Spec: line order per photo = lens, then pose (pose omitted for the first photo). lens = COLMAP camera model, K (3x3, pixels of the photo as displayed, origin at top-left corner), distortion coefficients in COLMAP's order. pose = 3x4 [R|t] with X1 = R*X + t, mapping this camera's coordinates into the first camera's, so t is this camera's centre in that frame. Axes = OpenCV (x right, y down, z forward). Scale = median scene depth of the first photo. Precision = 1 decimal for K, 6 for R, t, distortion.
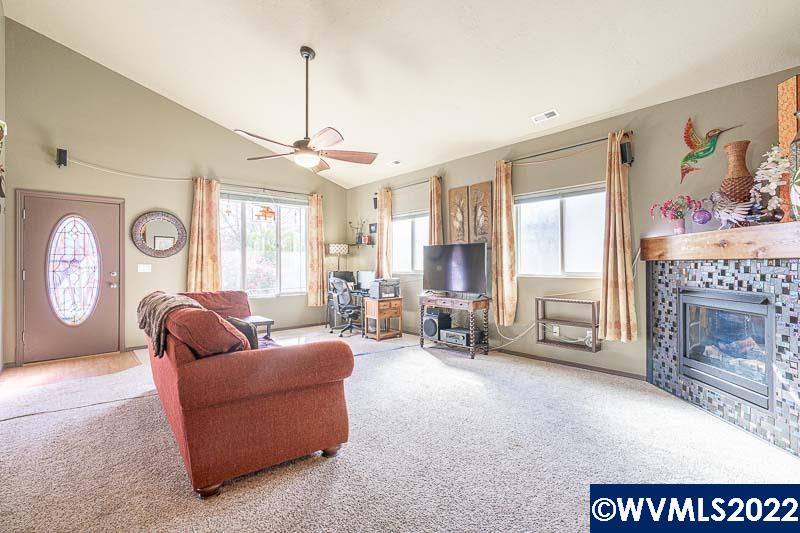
lens RADIAL K [[366.2, 0, 400.8], [0, 366.2, 265.2], [0, 0, 1]] dist [-0.000270, 0.000022]
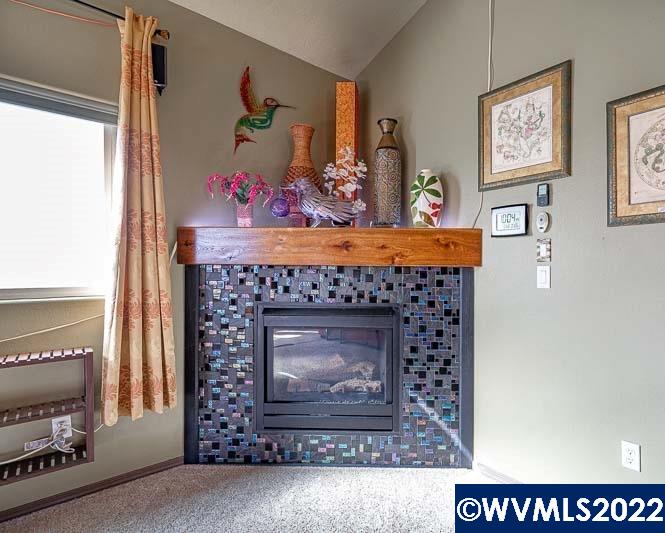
lens RADIAL K [[365.0, 0, 333.2], [0, 365.0, 272.2], [0, 0, 1]] dist [-0.006670, 0.001505]
pose [[-0.031195, -0.003994, 0.999505, 0.080390], [-0.003160, 0.999987, 0.003897, -0.003998], [-0.999508, -0.003037, -0.031207, 0.976071]]
